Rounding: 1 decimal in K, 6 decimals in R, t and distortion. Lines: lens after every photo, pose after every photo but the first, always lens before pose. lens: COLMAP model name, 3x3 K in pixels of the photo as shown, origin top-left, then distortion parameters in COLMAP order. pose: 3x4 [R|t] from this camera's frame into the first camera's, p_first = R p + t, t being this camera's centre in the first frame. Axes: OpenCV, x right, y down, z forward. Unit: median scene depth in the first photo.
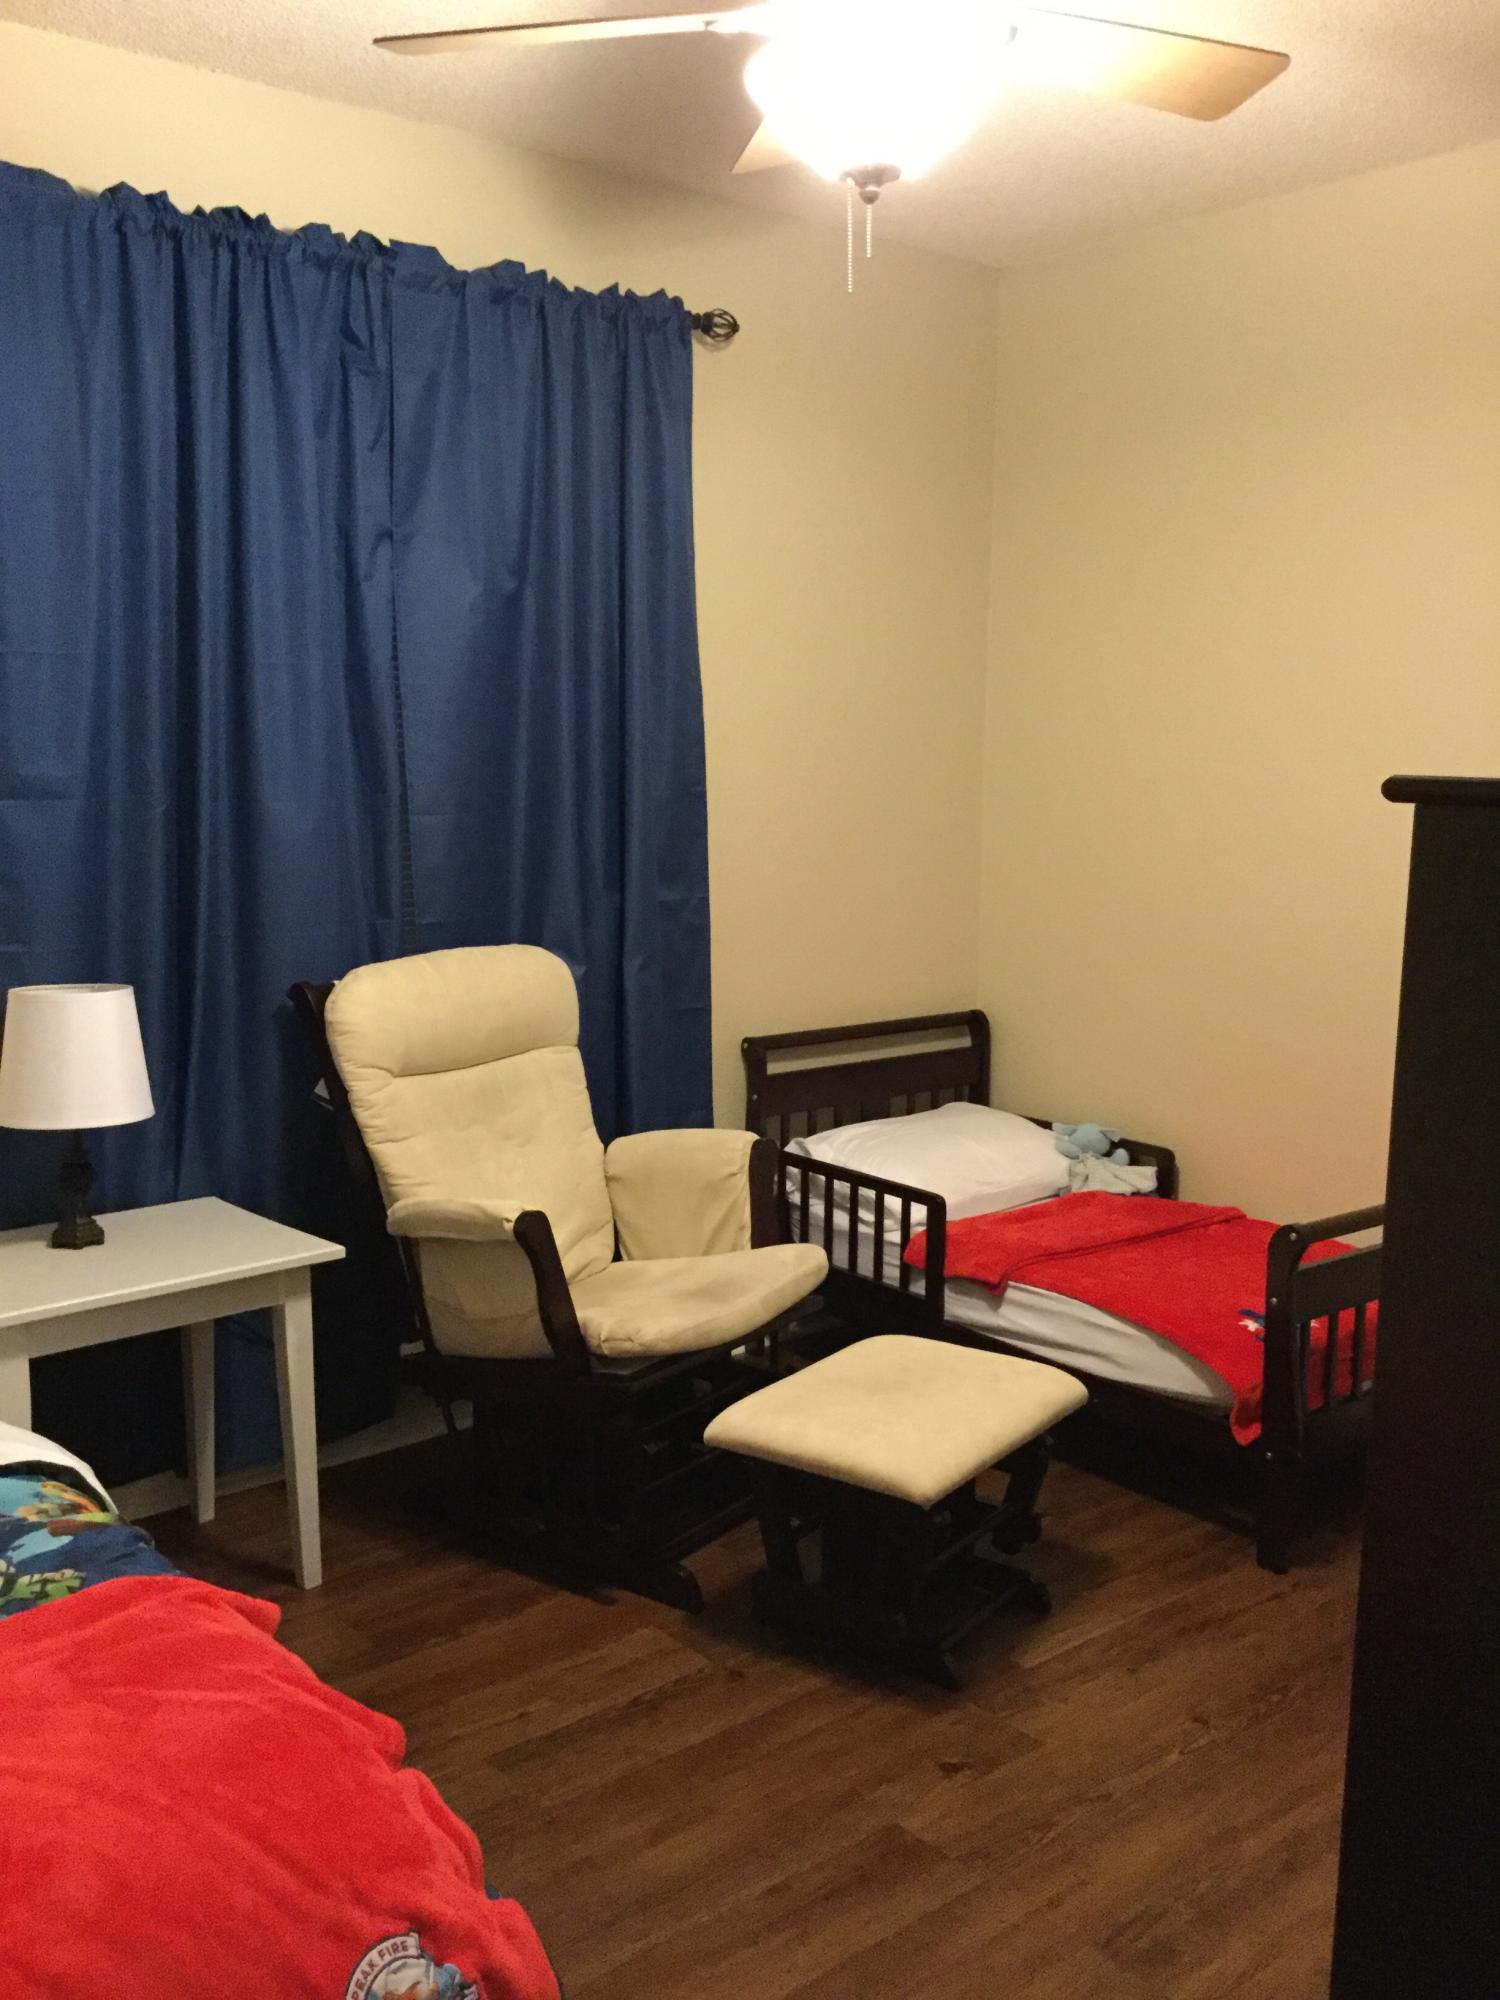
lens RADIAL K [[1812.7, 0, 752.7], [0, 1812.7, 992.5], [0, 0, 1]] dist [0.088319, -0.169357]
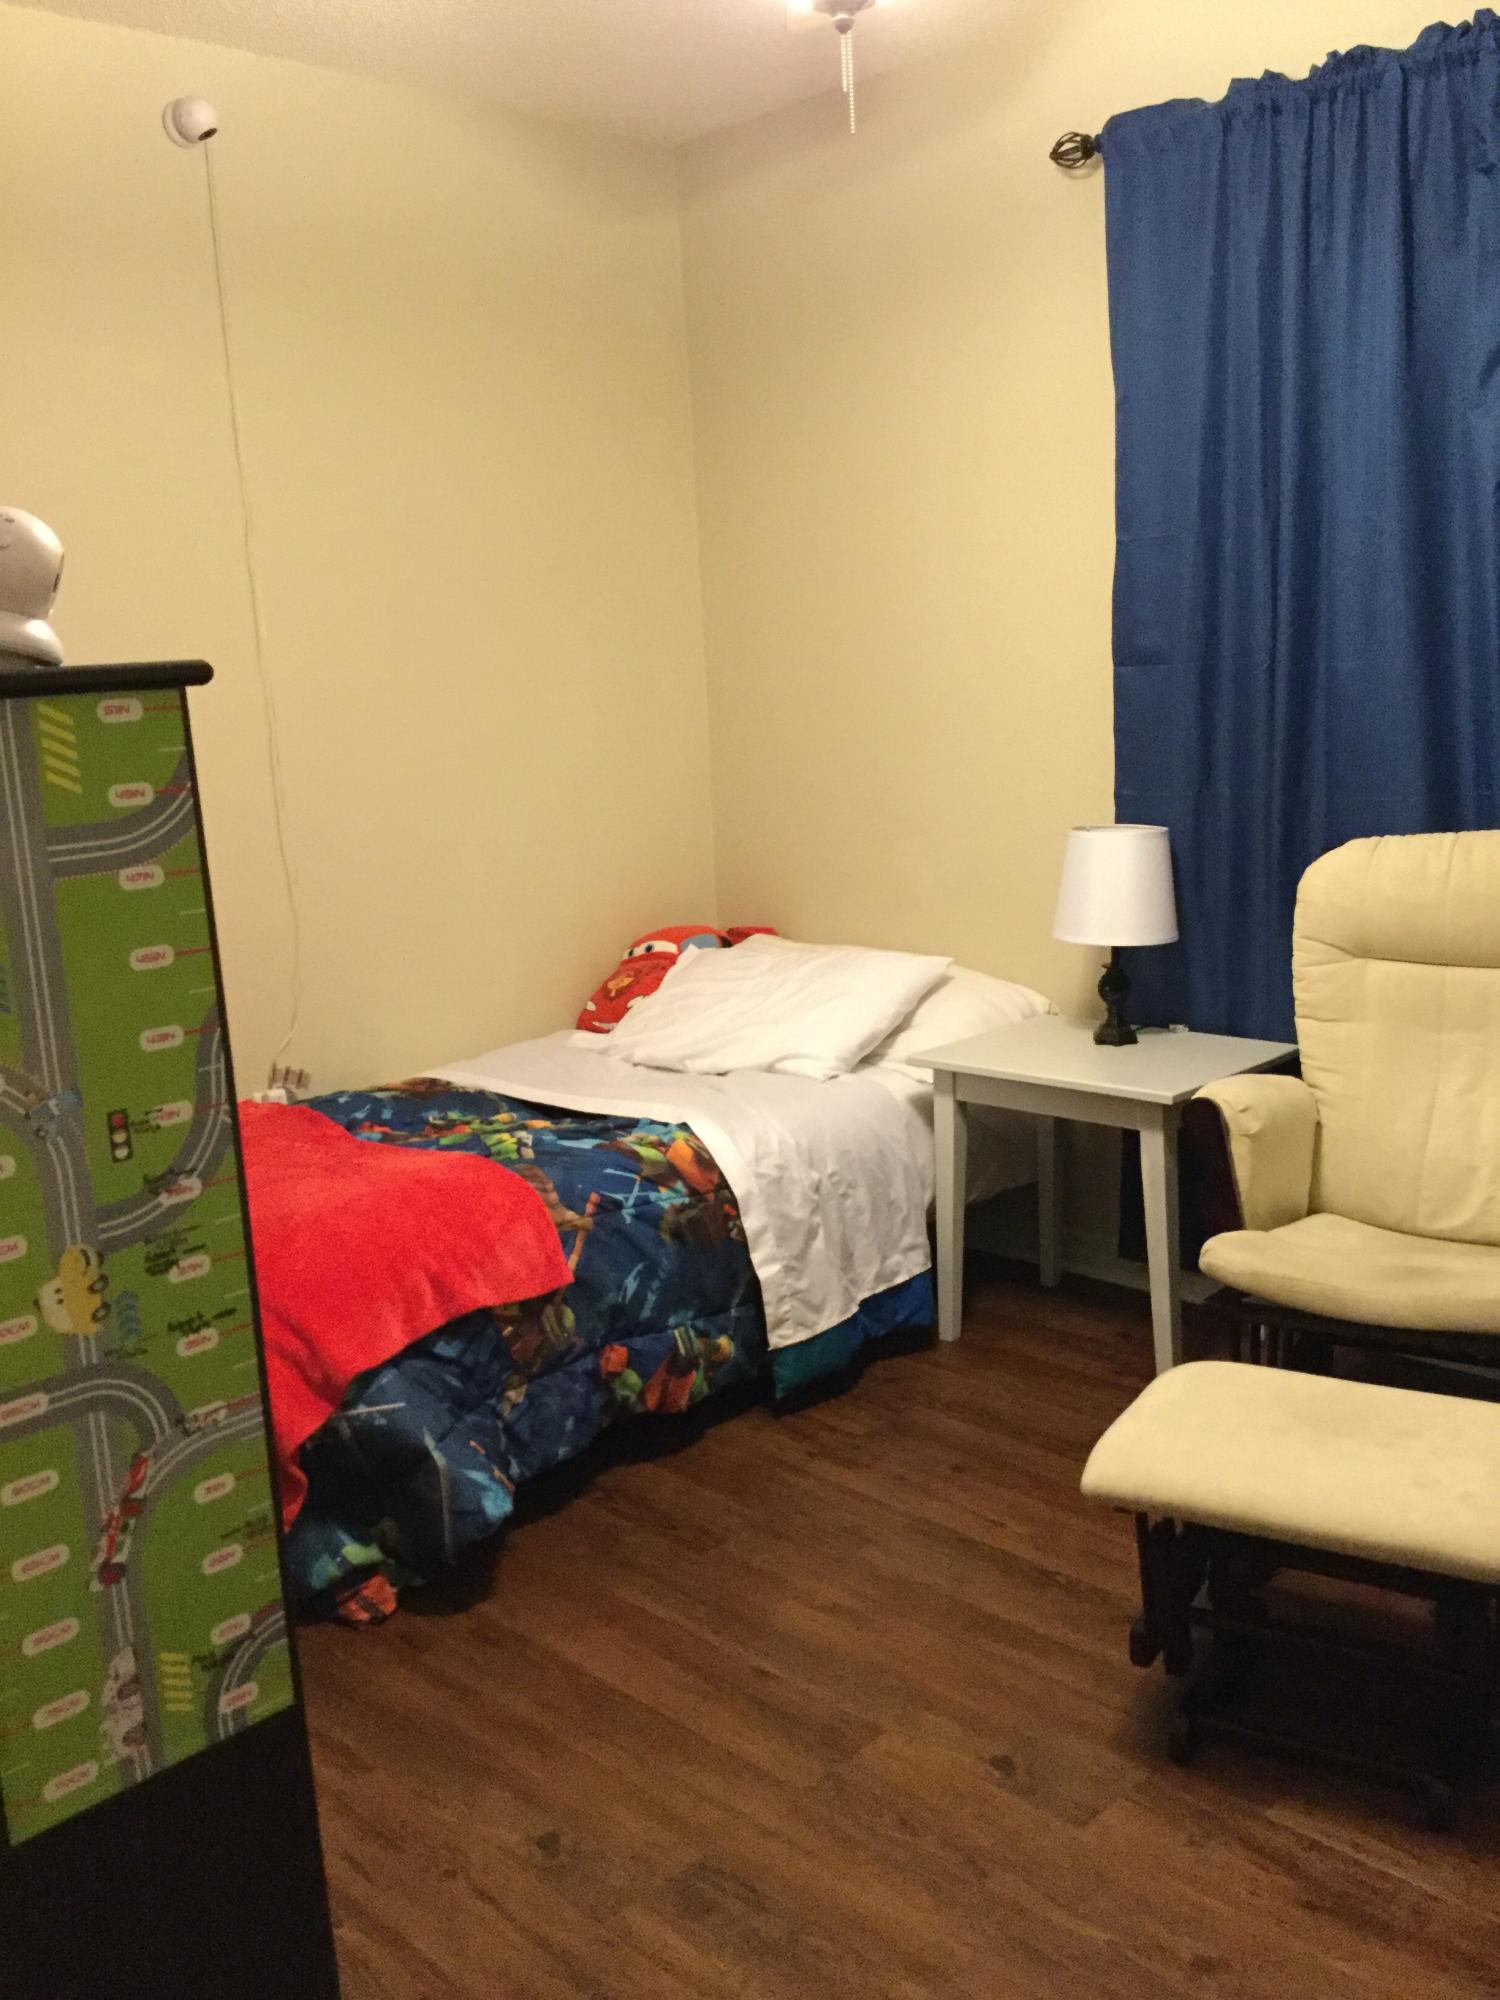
lens RADIAL K [[1812.7, 0, 758.0], [0, 1812.7, 997.7], [0, 0, 1]] dist [0.088319, -0.169357]
pose [[0.085741, 0.178207, -0.980250, 0.782730], [-0.077900, 0.982061, 0.171722, -0.078325], [0.993267, 0.061638, 0.098085, 0.658717]]
